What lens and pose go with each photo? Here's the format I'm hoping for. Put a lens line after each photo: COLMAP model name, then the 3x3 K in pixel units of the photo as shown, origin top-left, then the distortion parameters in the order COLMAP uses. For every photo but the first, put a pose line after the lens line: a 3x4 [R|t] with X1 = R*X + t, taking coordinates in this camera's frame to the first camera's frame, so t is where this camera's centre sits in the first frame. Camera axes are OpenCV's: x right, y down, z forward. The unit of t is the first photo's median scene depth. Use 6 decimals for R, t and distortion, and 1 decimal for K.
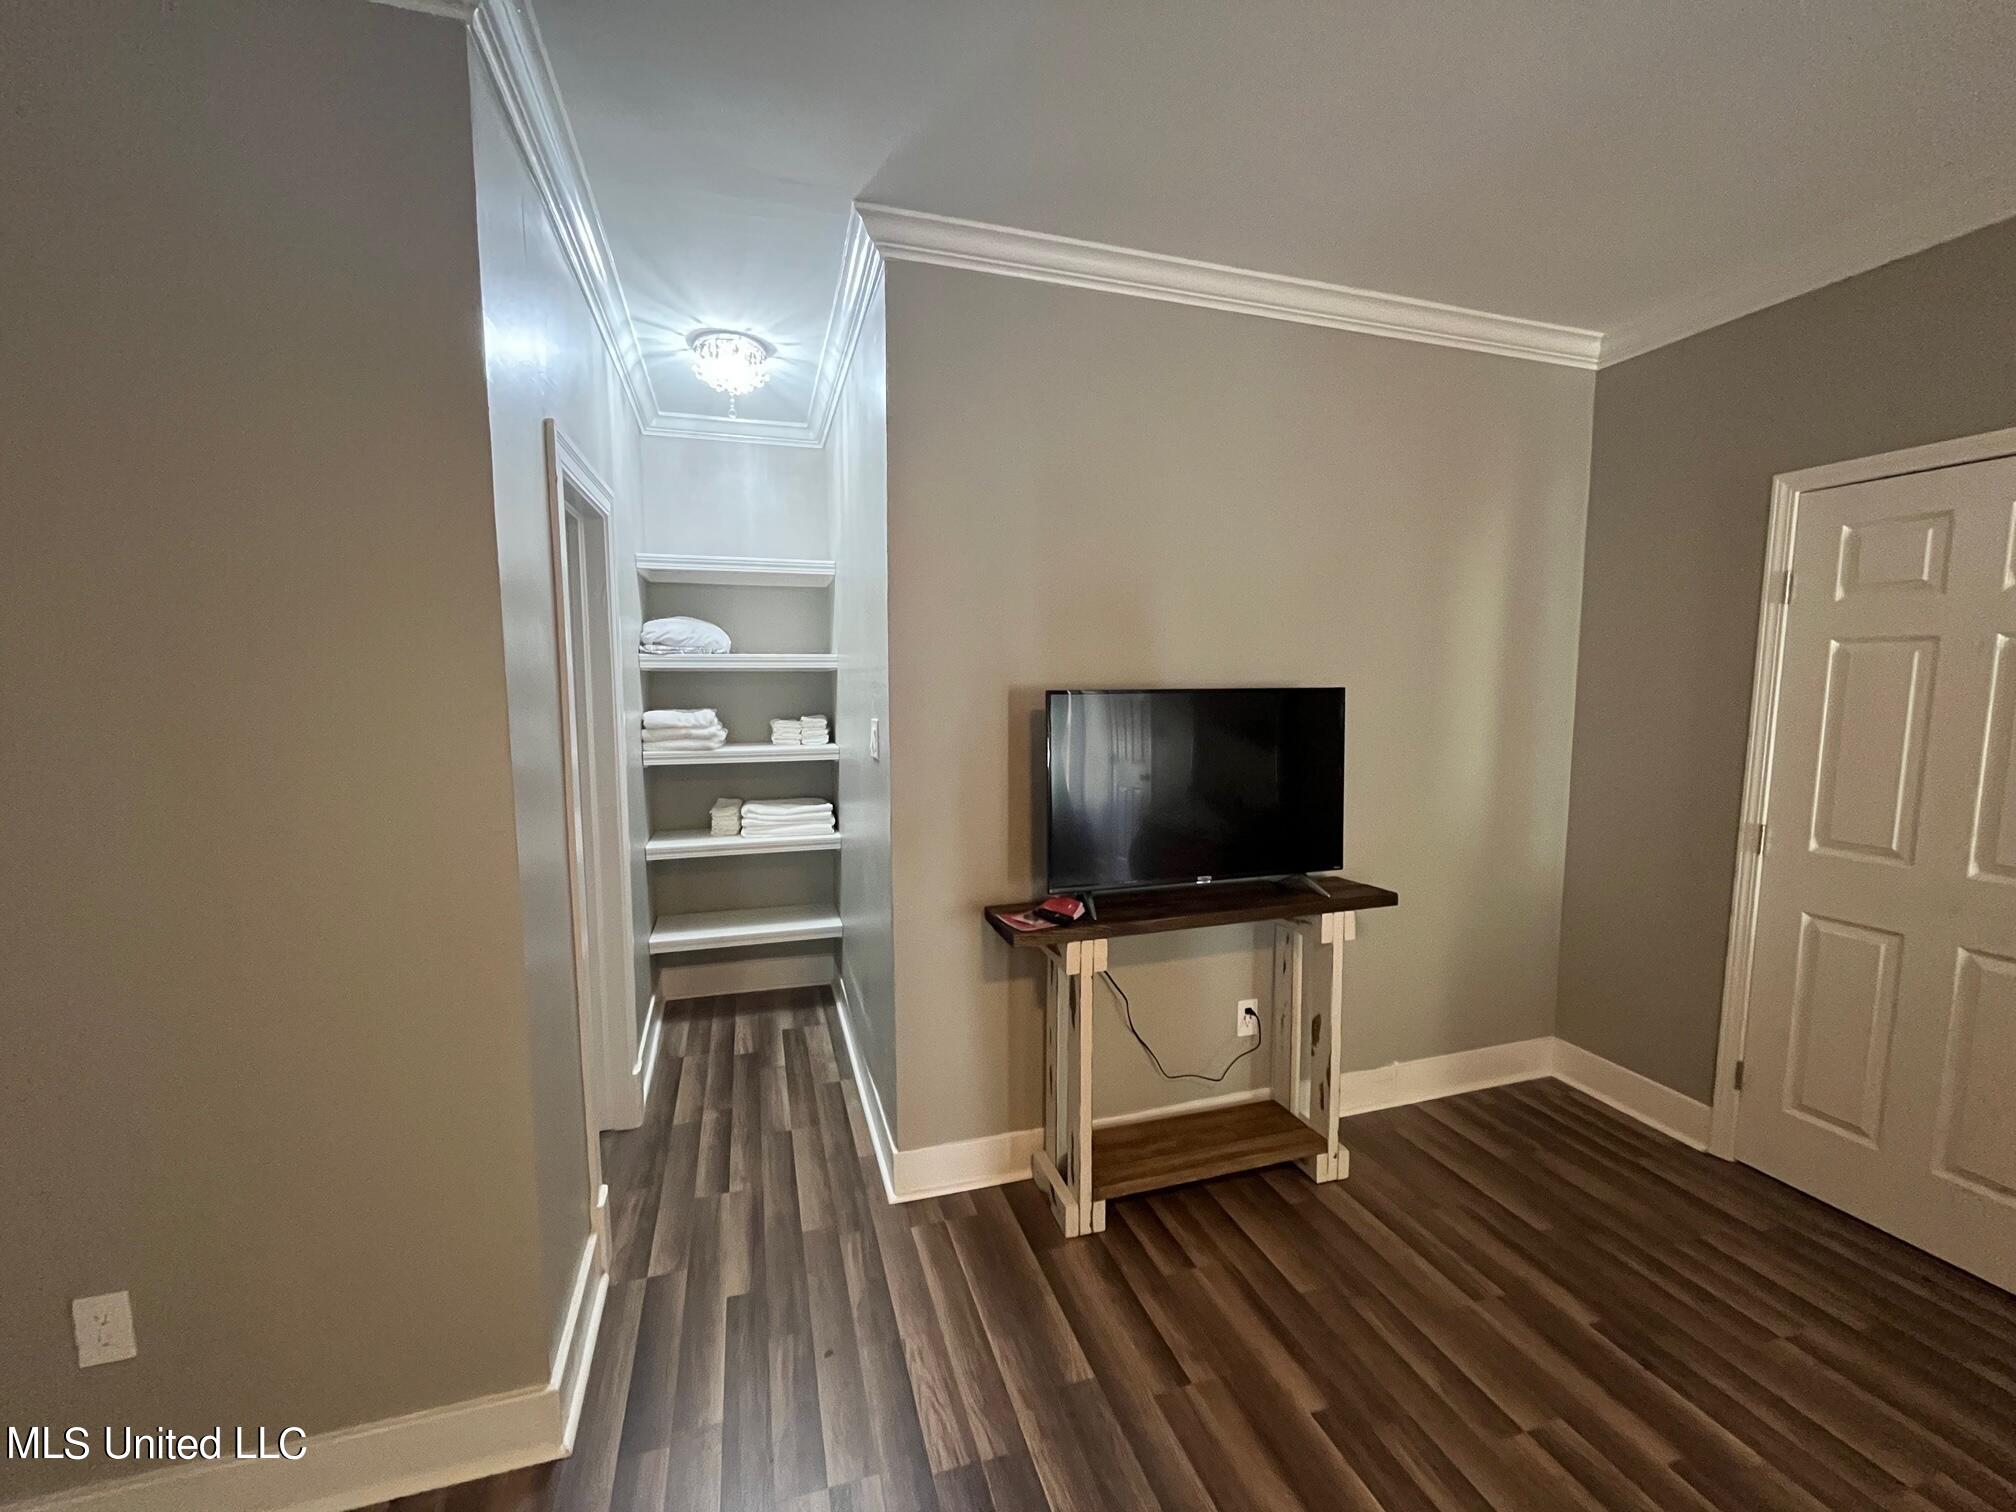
lens RADIAL K [[812.7, 0, 1008.0], [0, 812.7, 756.0], [0, 0, 1]] dist [0.000135, 0.000280]
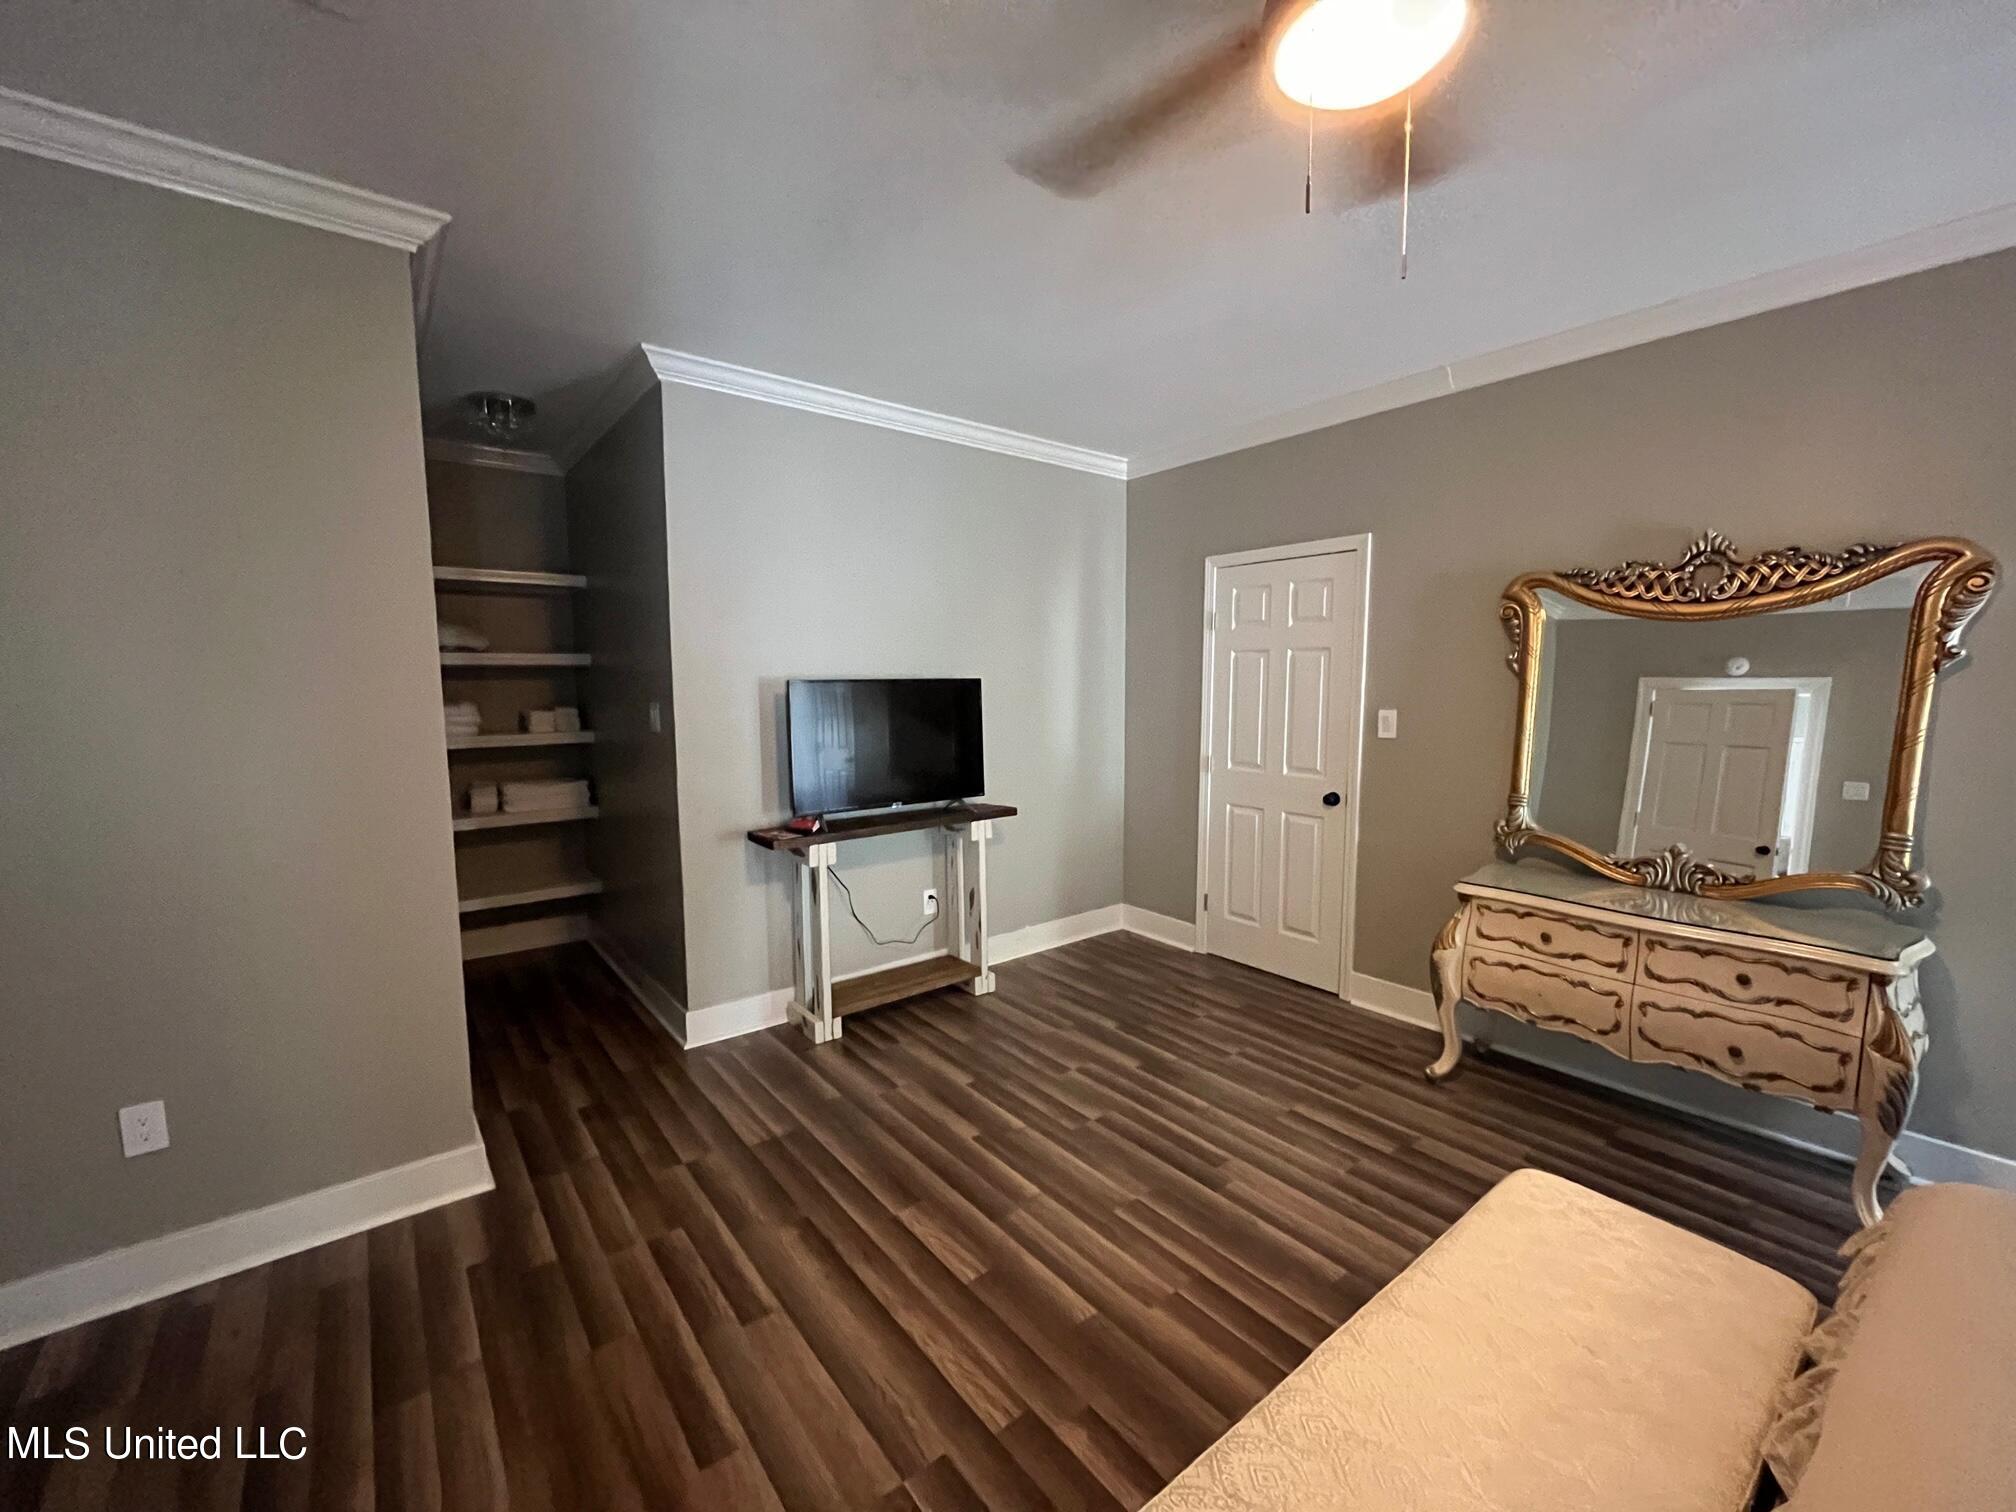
lens RADIAL K [[812.7, 0, 1008.0], [0, 812.7, 756.0], [0, 0, 1]] dist [0.000135, 0.000280]
pose [[0.932673, -0.037902, 0.358727, -0.104926], [0.038197, 0.999251, 0.006267, 0.057914], [-0.358696, 0.007857, 0.933421, -0.483731]]
